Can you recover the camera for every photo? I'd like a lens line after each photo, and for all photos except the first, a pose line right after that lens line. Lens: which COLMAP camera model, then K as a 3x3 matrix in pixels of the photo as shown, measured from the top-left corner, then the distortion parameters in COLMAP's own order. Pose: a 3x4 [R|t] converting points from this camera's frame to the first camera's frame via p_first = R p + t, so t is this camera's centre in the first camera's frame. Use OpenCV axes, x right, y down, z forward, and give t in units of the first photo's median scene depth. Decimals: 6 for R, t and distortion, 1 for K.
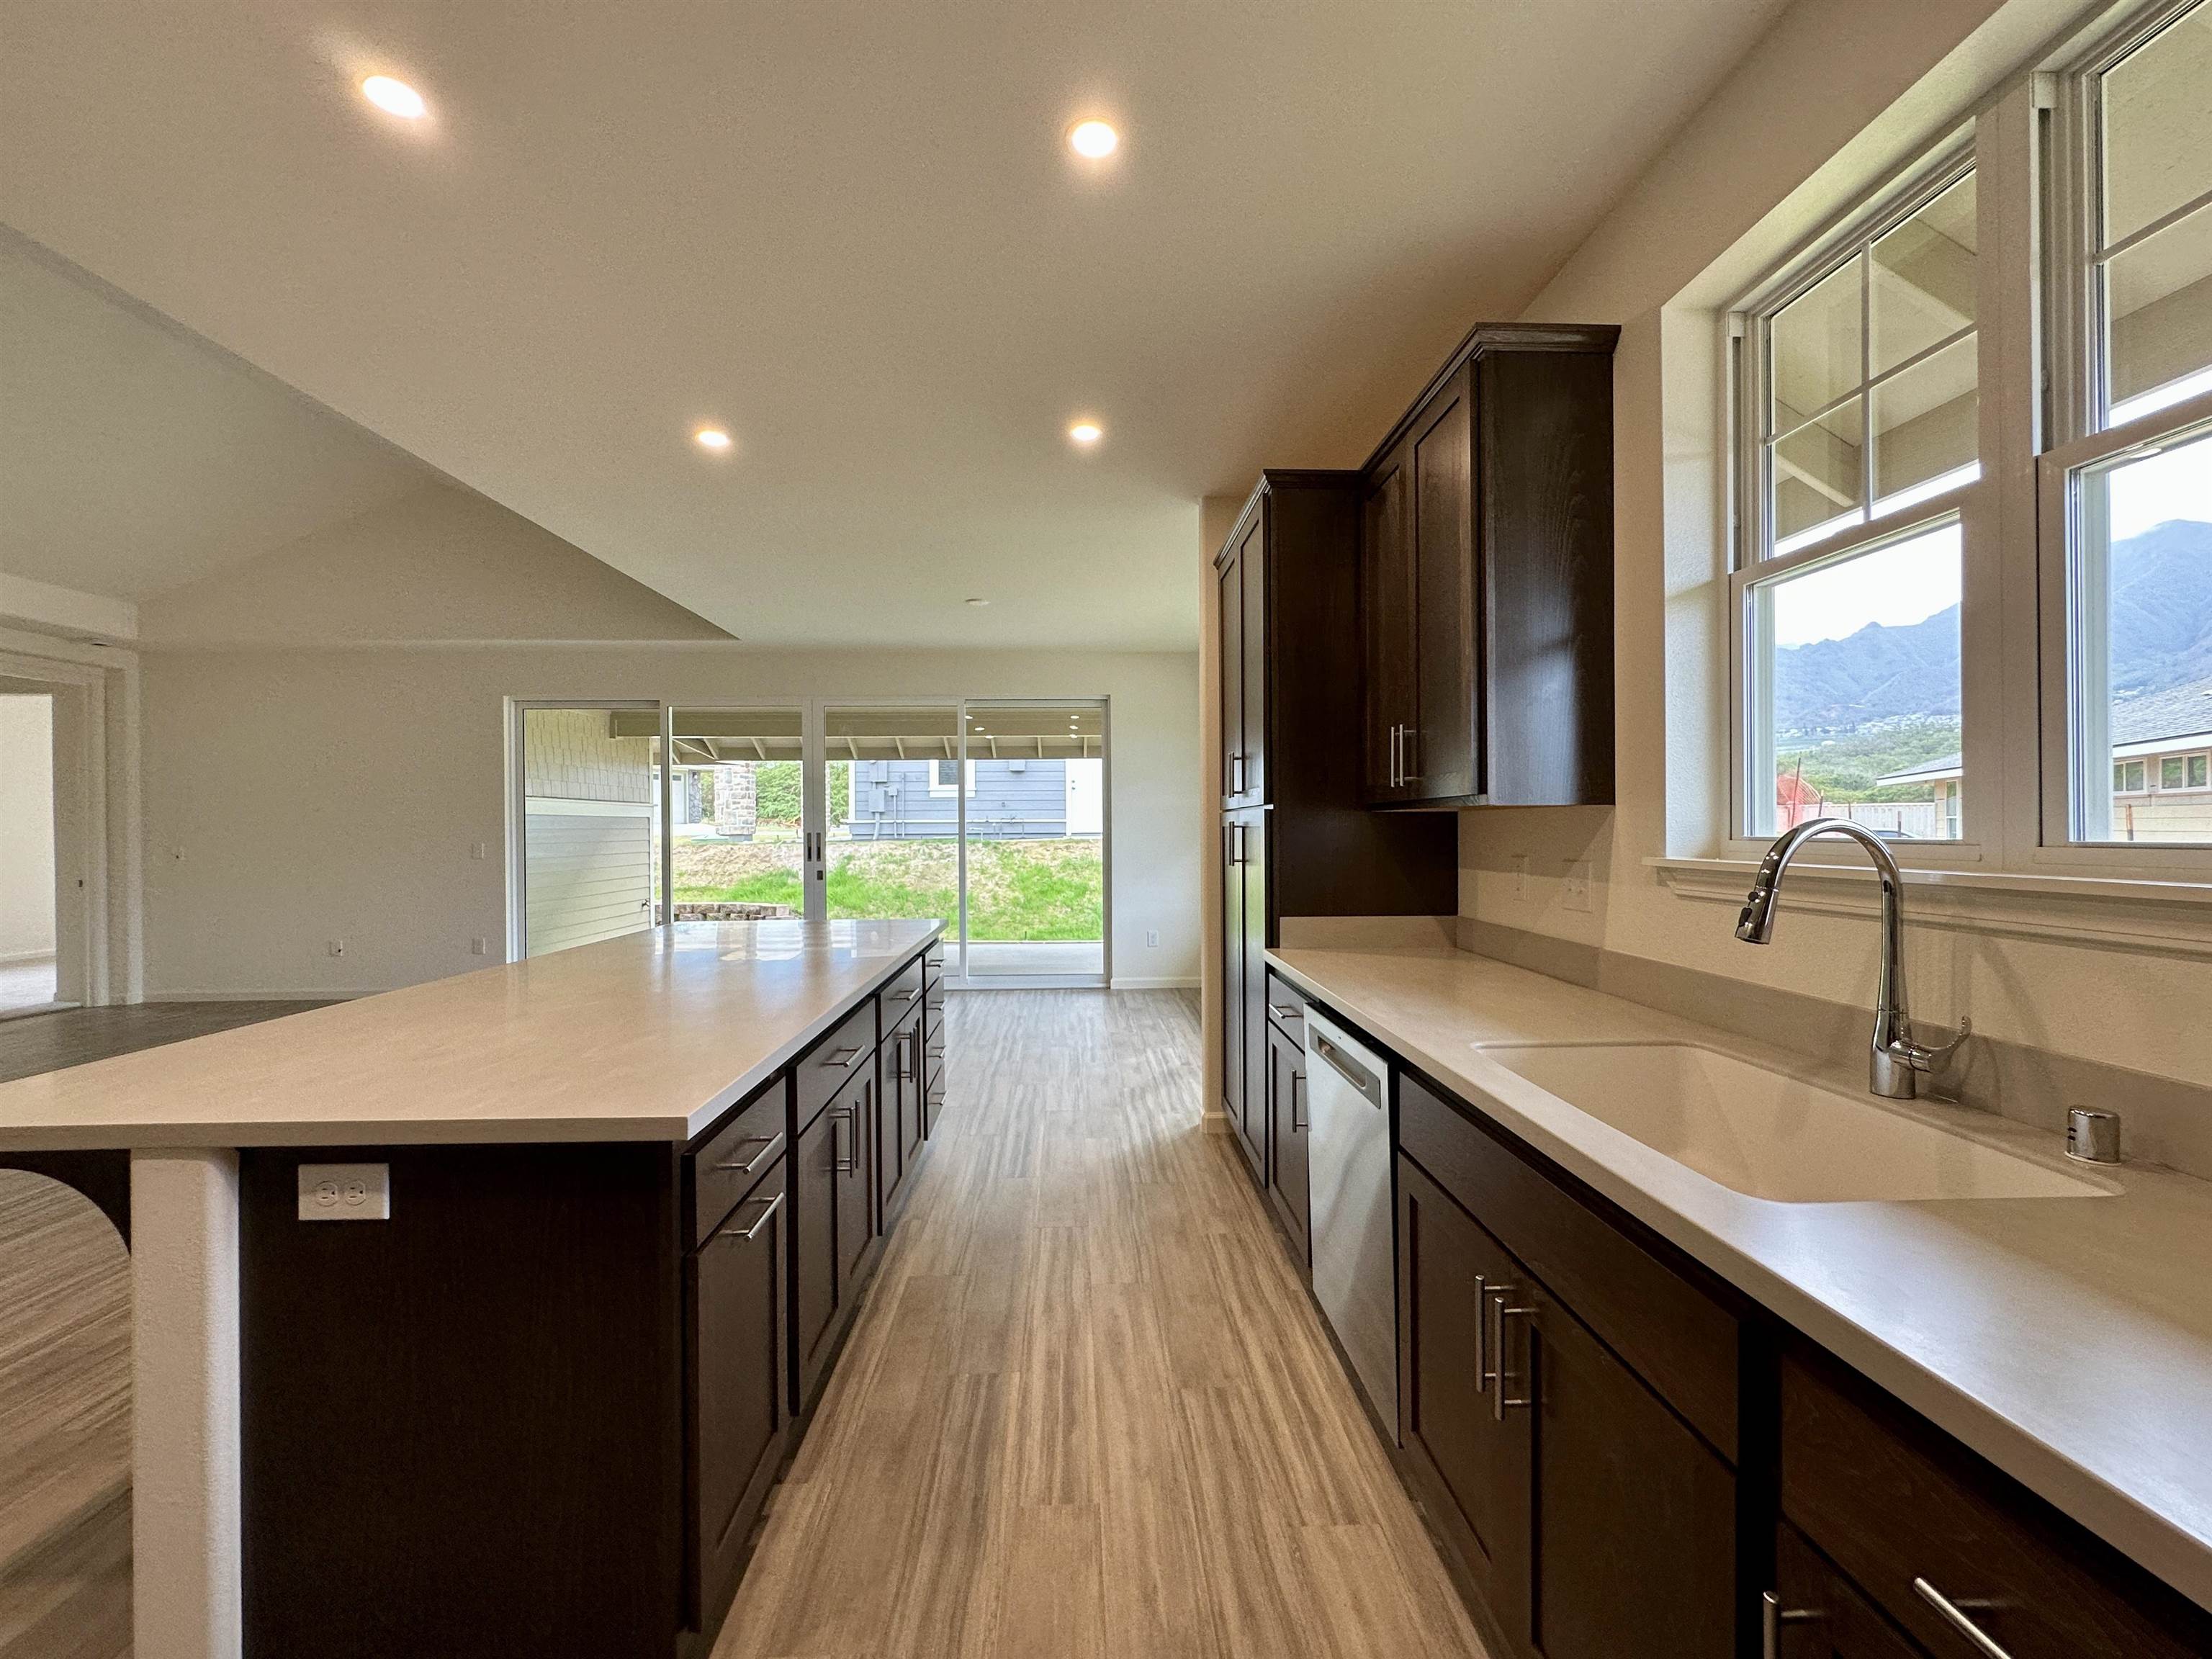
lens RADIAL K [[881.8, 0, 1111.3], [0, 881.8, 830.4], [0, 0, 1]] dist [-0.006094, 0.001520]
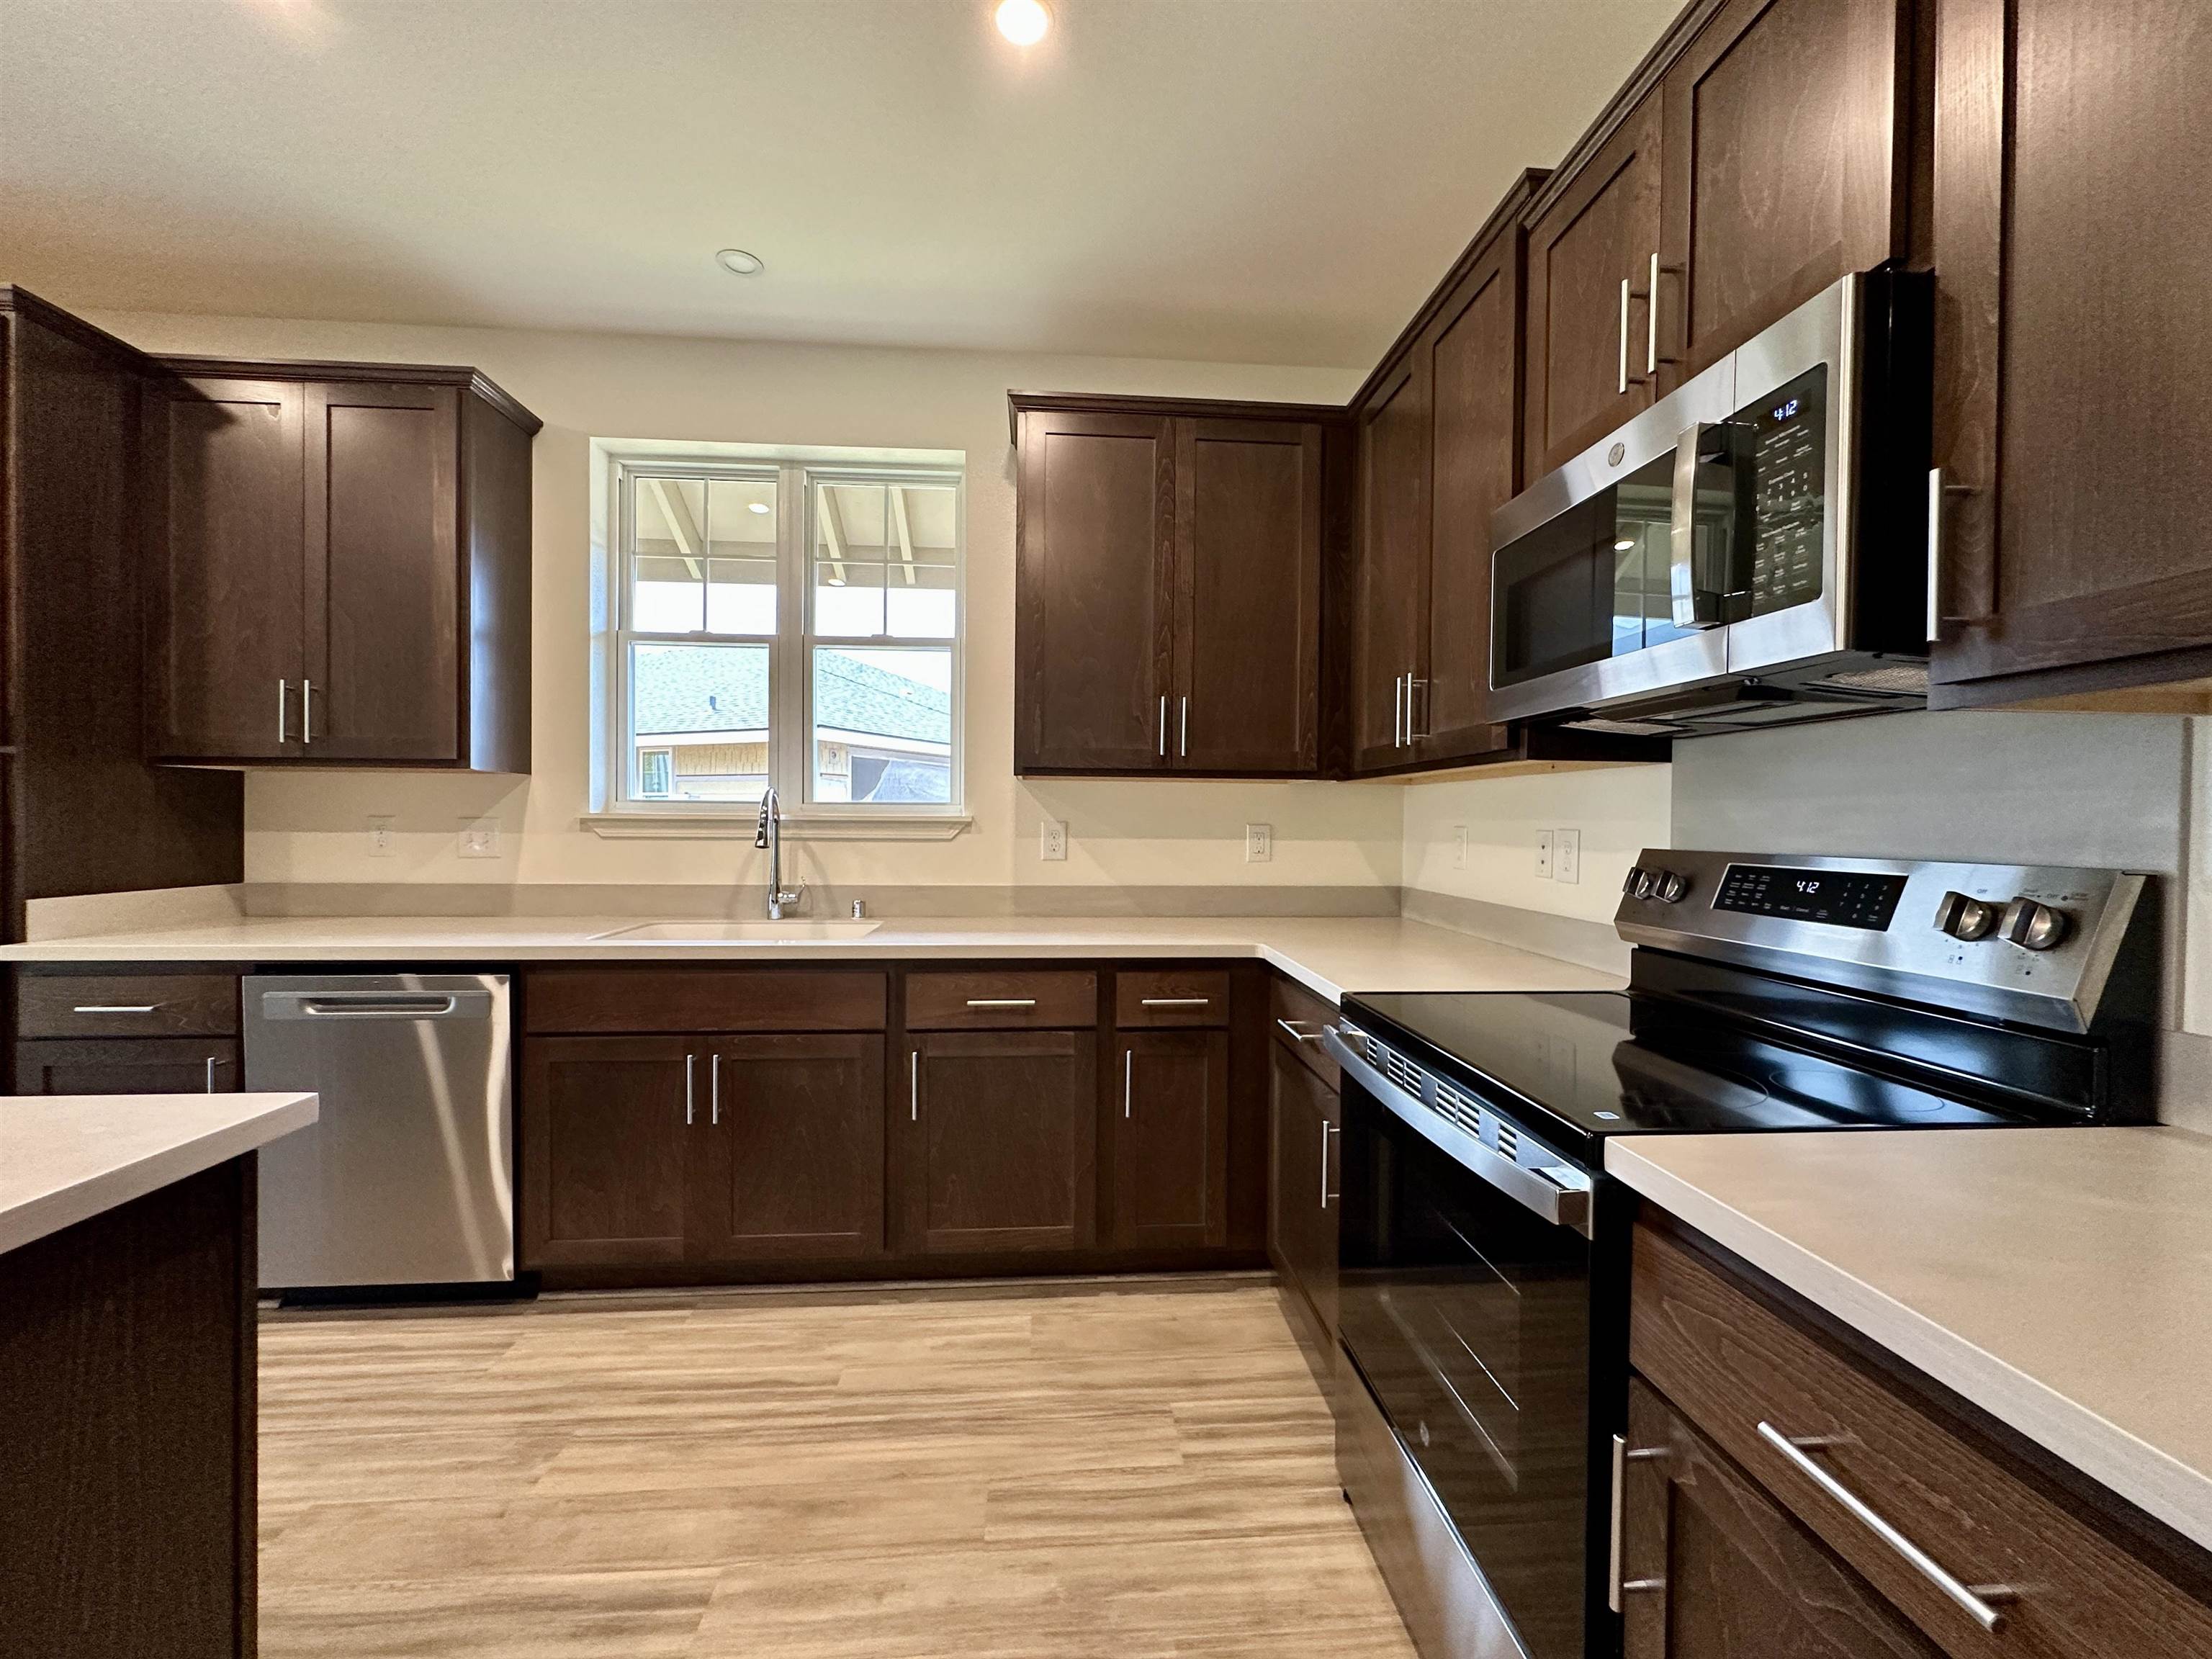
lens RADIAL K [[881.8, 0, 1098.8], [0, 881.8, 835.6], [0, 0, 1]] dist [-0.006094, 0.001520]
pose [[-0.033480, -0.011698, 0.999371, -0.802119], [-0.004672, 0.999922, 0.011547, 0.044584], [-0.999428, -0.004282, -0.033532, 0.180590]]
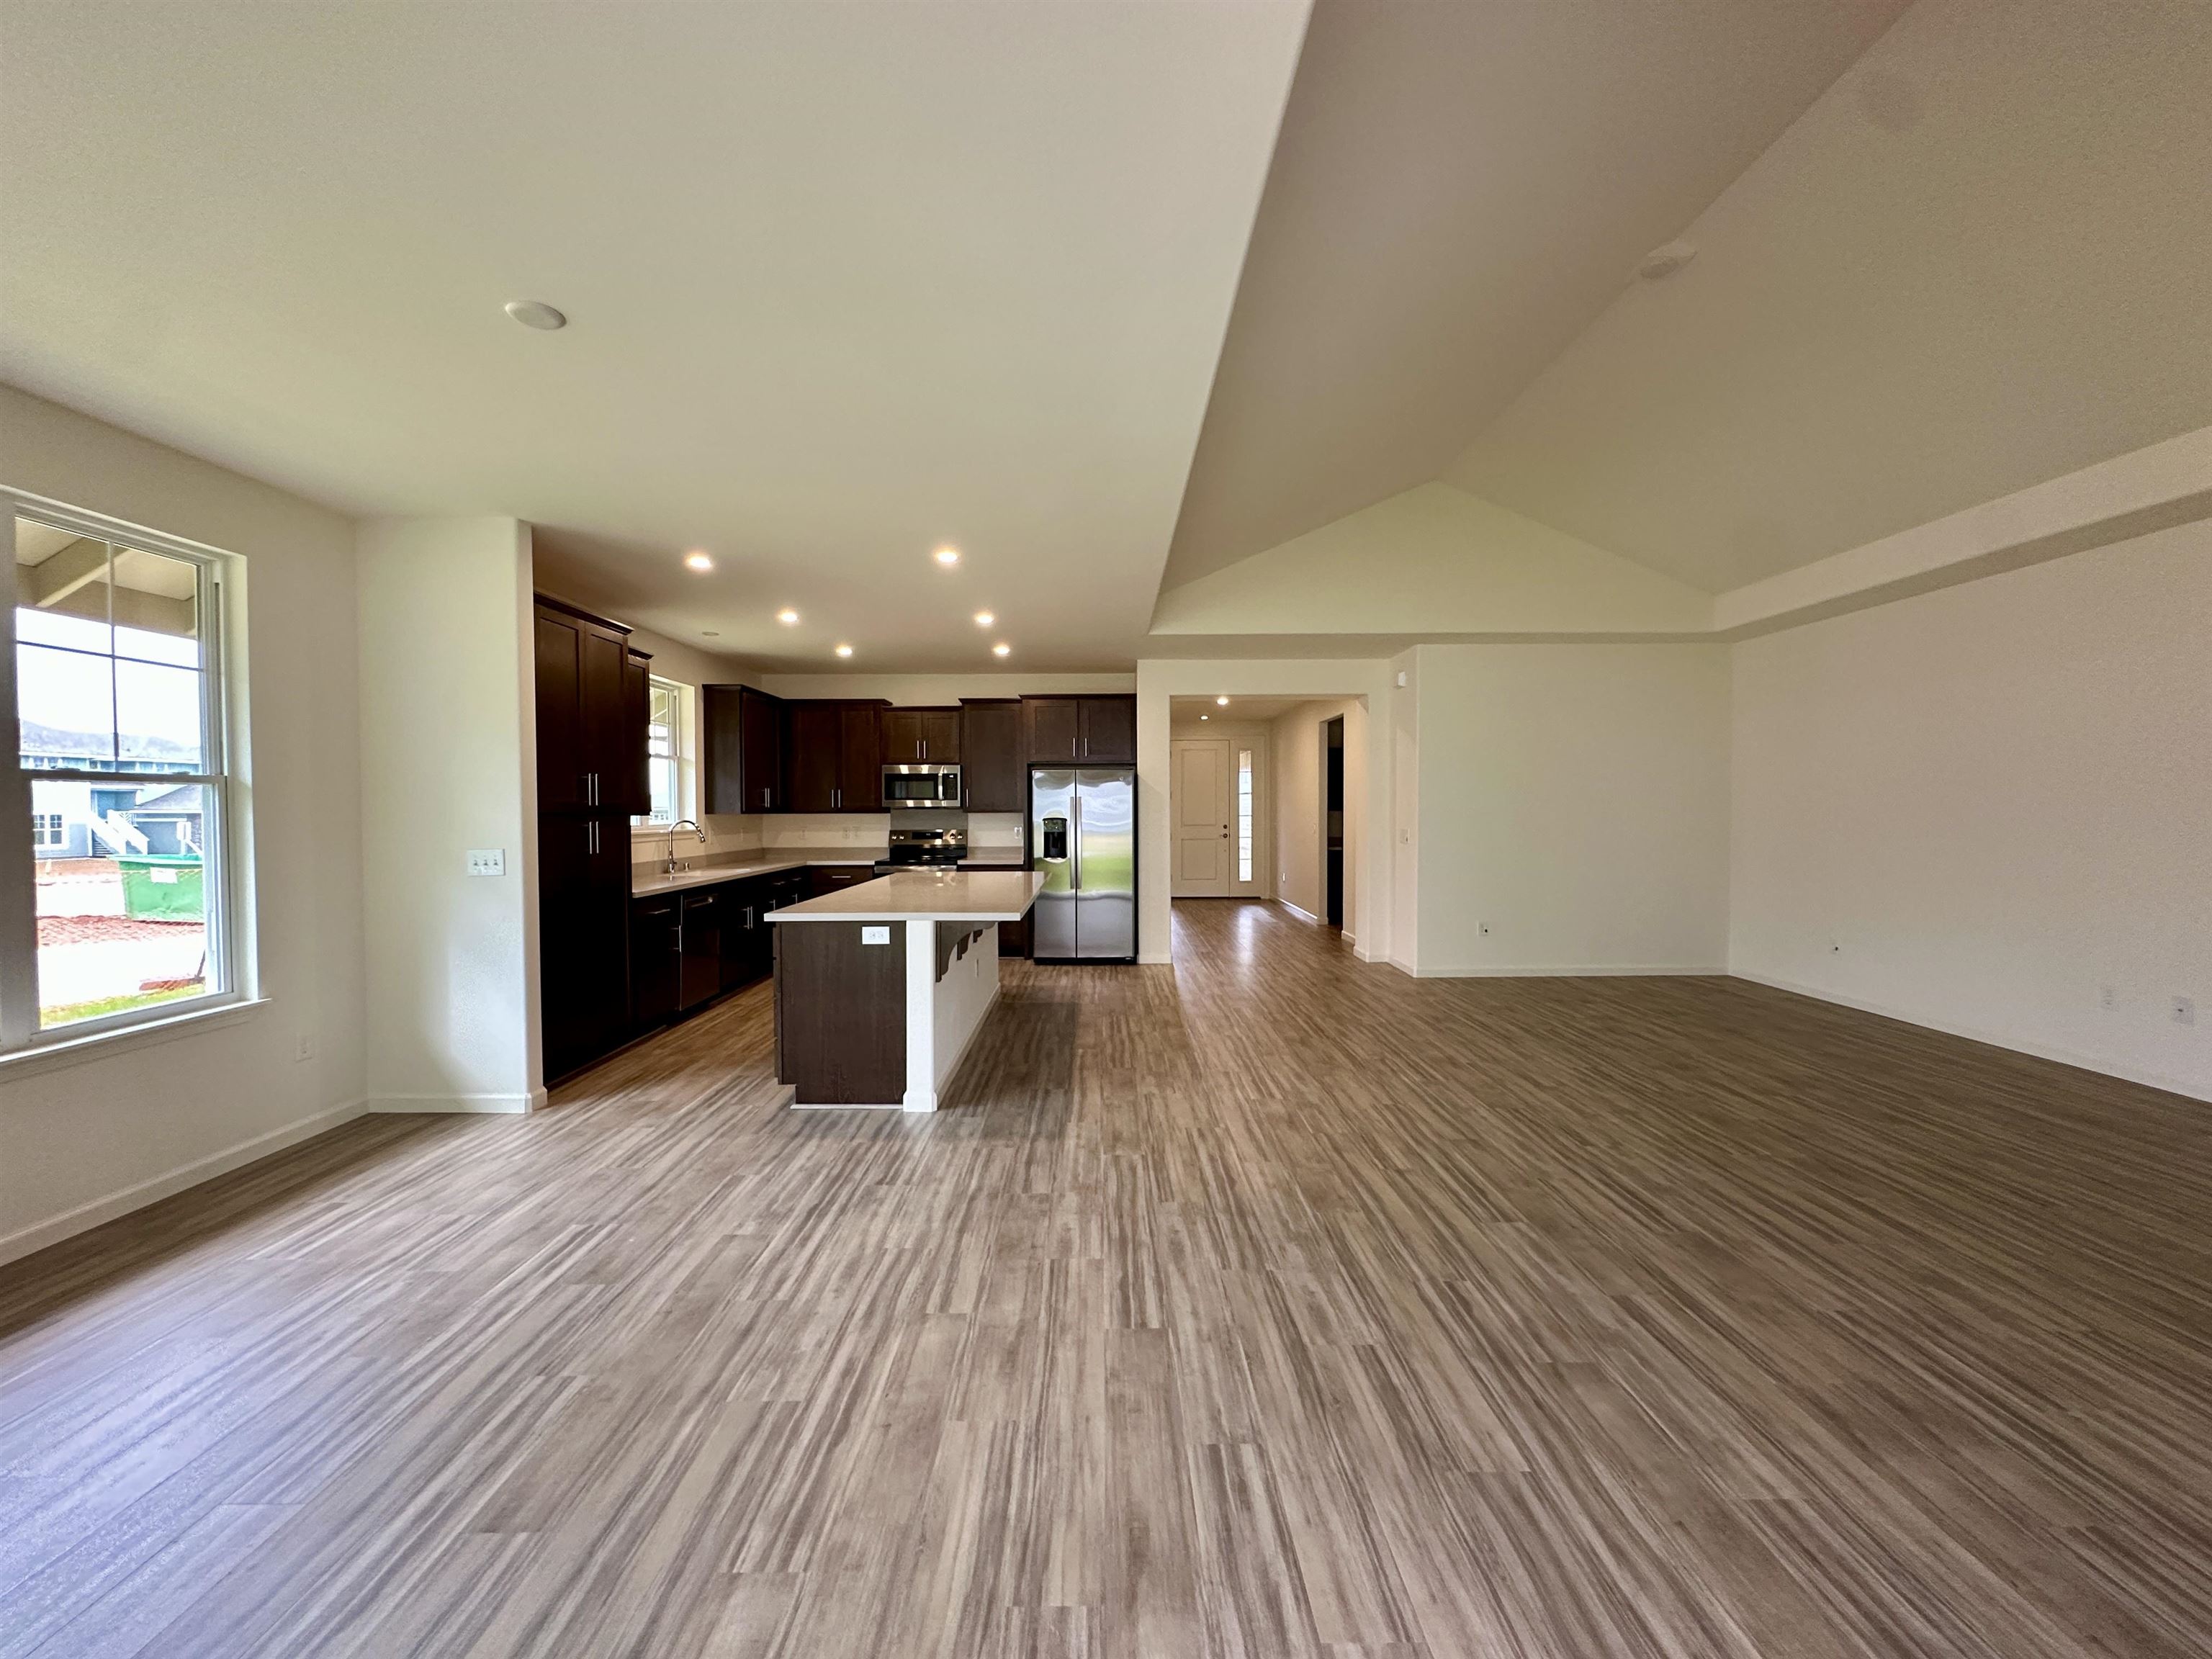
lens RADIAL K [[881.8, 0, 1098.2], [0, 881.8, 845.0], [0, 0, 1]] dist [-0.006094, 0.001520]
pose [[-0.998902, 0.009605, 0.045863, -1.193583], [0.011730, 0.998859, 0.046291, -0.049386], [-0.045366, 0.046778, -0.997875, 3.858376]]
